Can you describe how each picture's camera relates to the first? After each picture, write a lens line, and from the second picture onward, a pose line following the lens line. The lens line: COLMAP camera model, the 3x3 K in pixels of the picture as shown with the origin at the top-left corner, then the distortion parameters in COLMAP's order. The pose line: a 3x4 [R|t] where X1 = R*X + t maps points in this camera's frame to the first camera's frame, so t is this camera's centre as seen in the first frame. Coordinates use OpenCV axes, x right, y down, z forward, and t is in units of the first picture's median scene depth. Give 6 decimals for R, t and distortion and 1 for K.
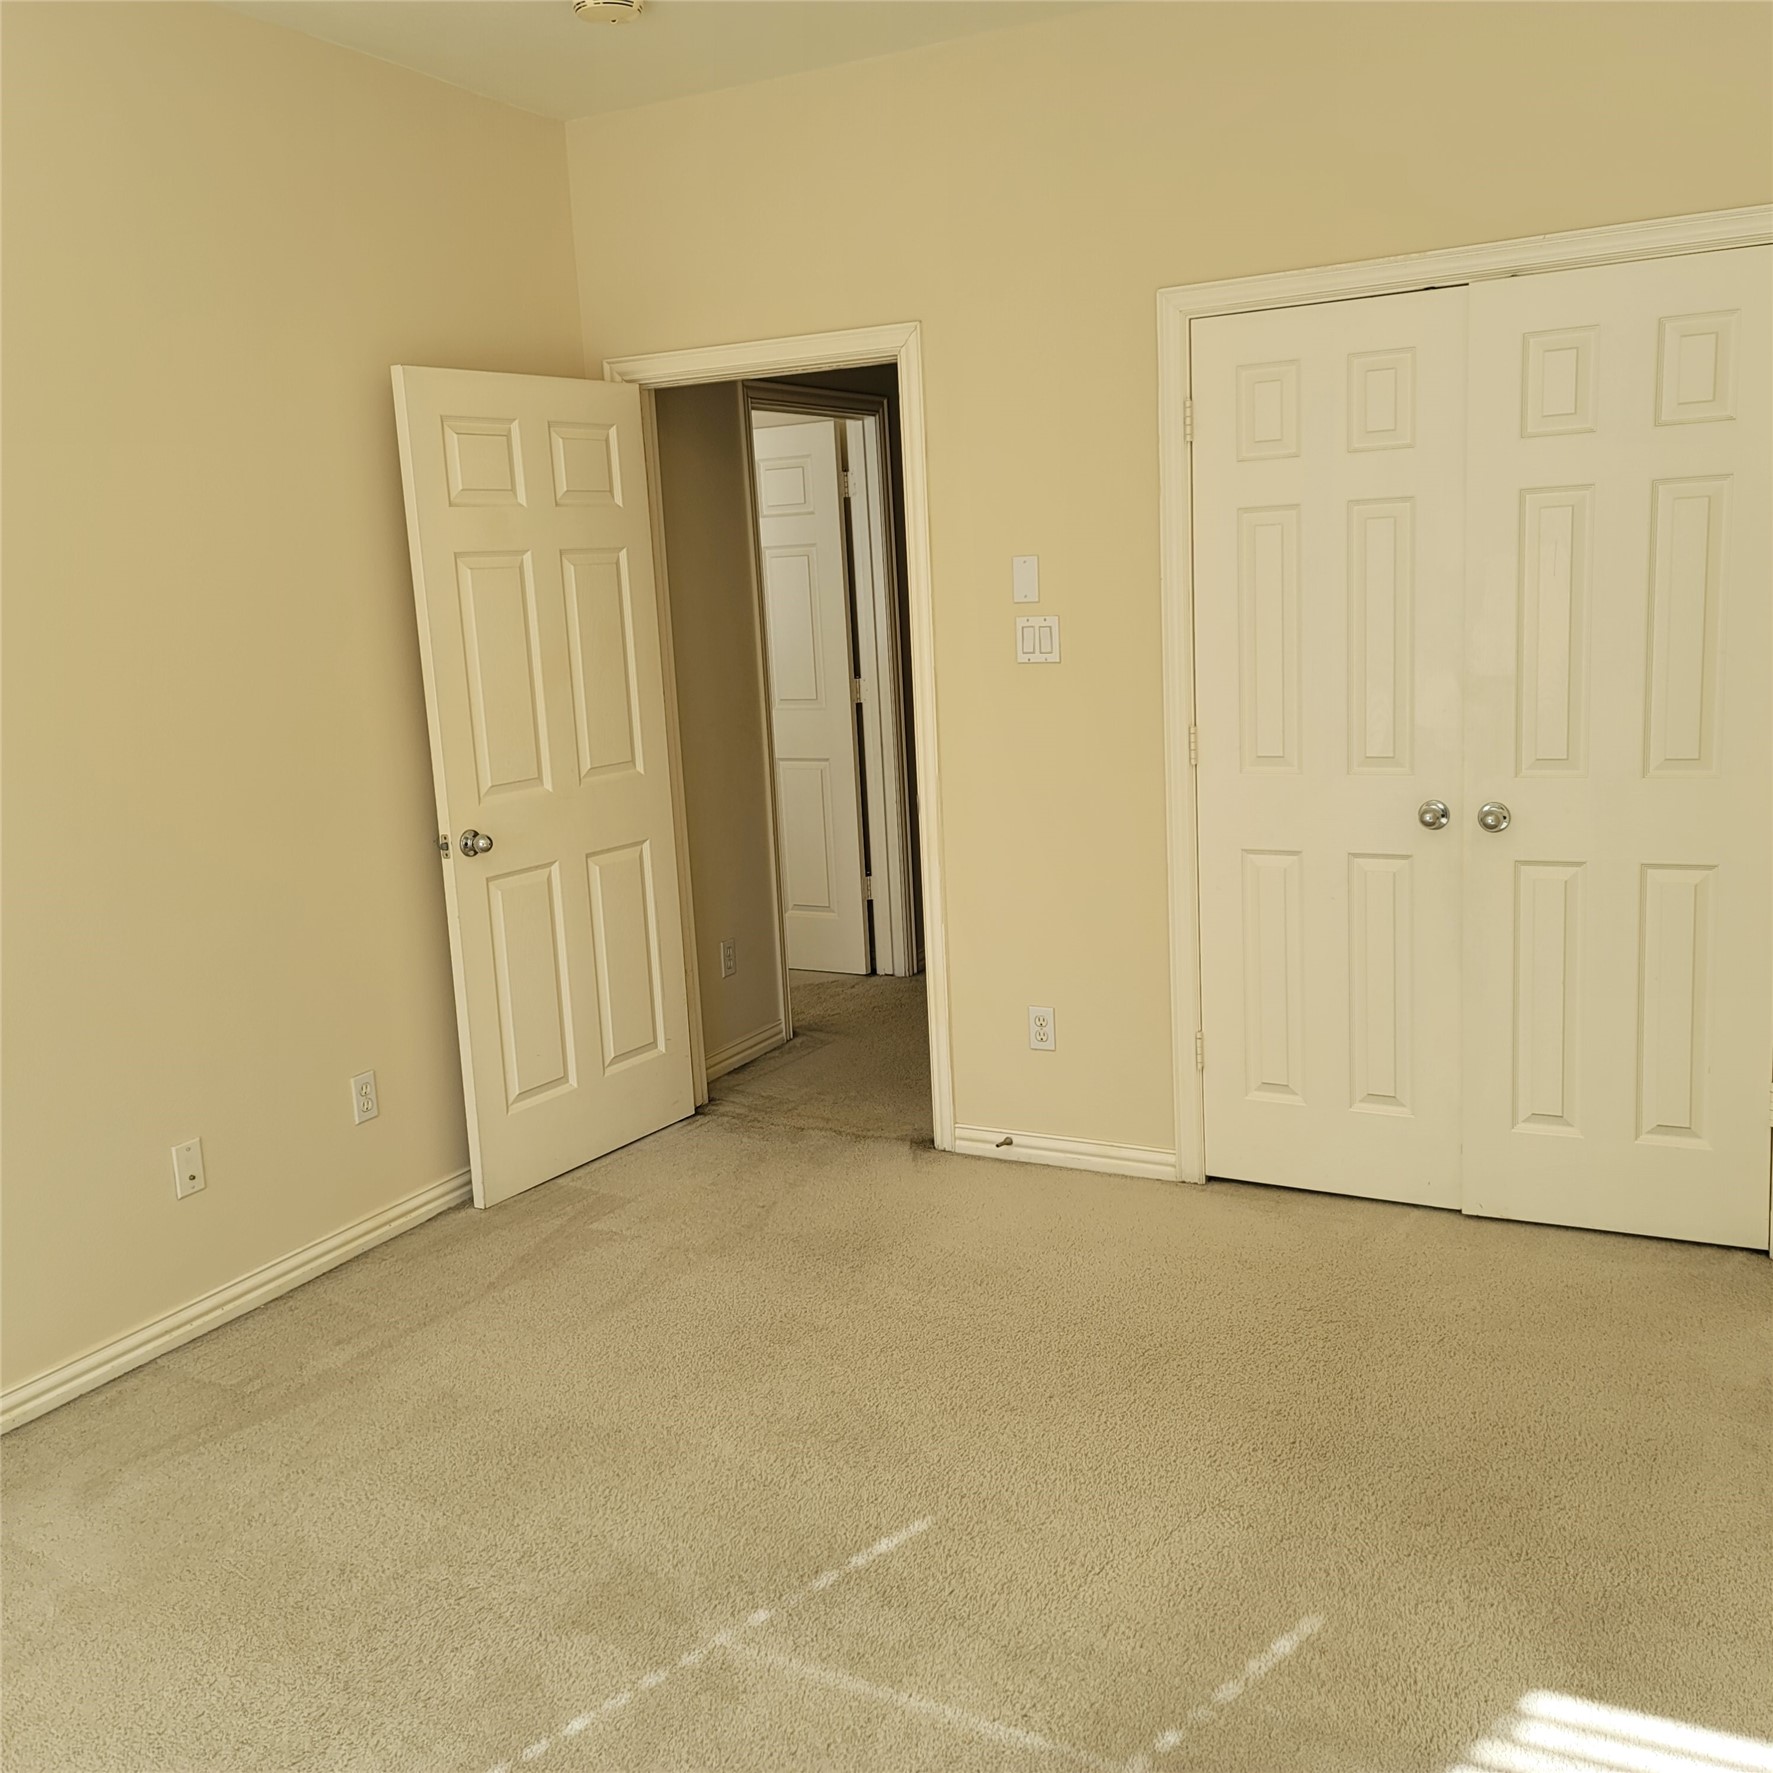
lens RADIAL K [[1707.2, 0, 902.1], [0, 1707.2, 867.4], [0, 0, 1]] dist [0.083248, -0.074036]
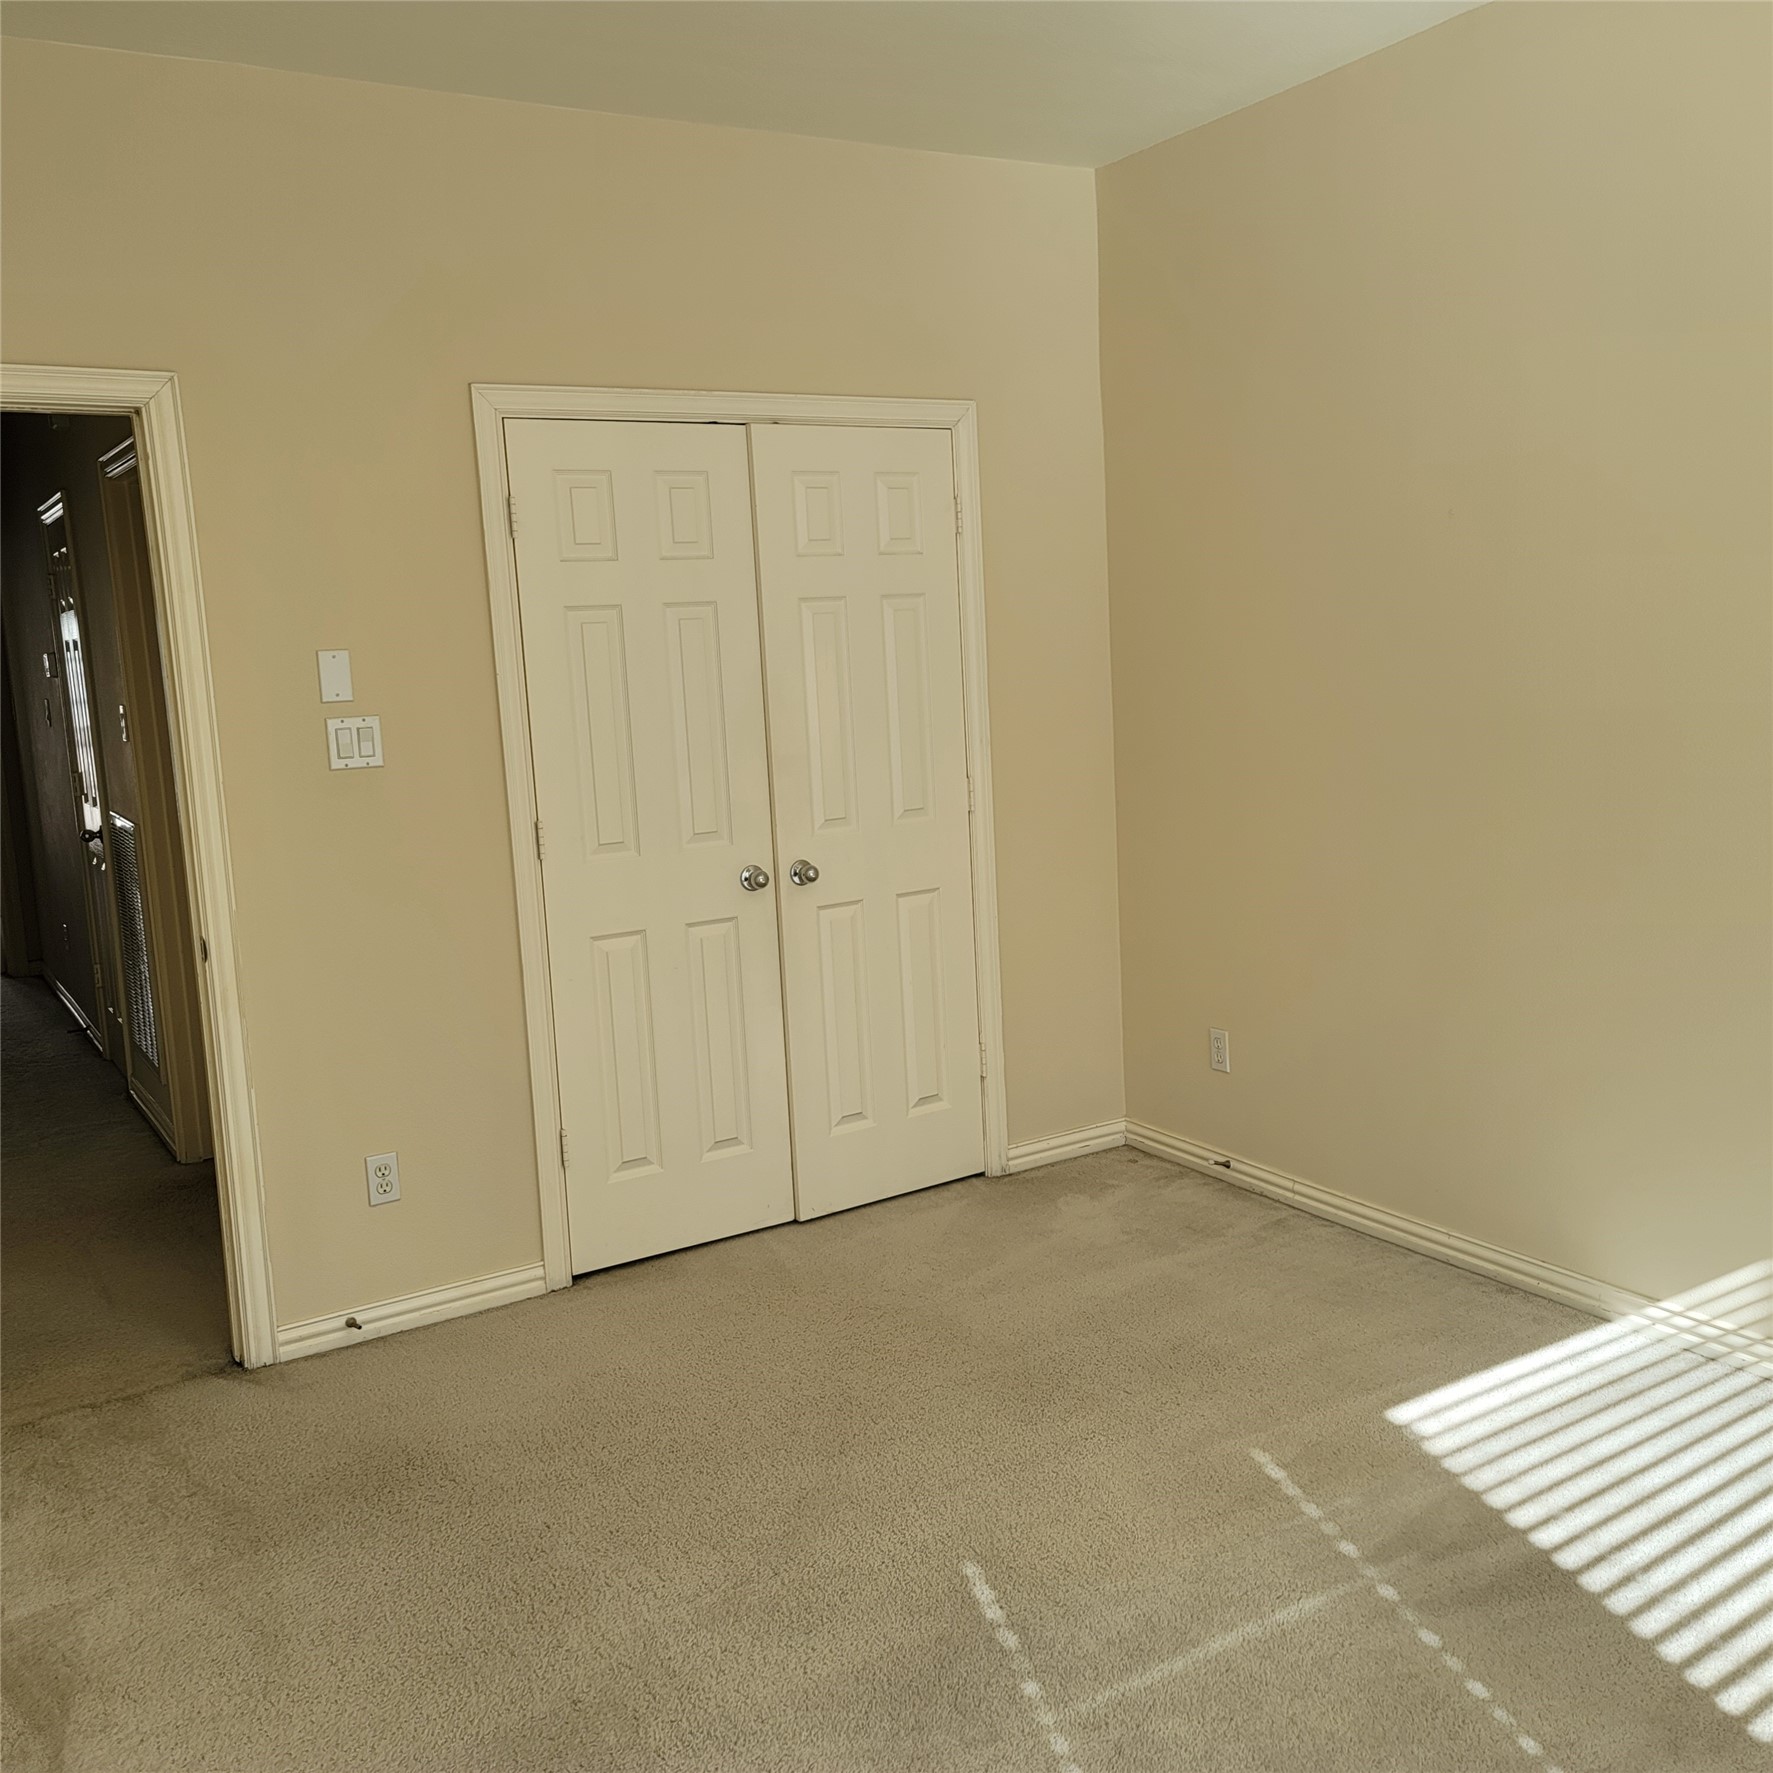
lens RADIAL K [[1707.2, 0, 902.1], [0, 1707.2, 867.4], [0, 0, 1]] dist [0.083248, -0.074036]
pose [[0.499617, -0.092833, 0.861258, -0.574096], [0.173937, 0.984743, 0.005242, -0.024100], [-0.848604, 0.147186, 0.508141, 0.314415]]
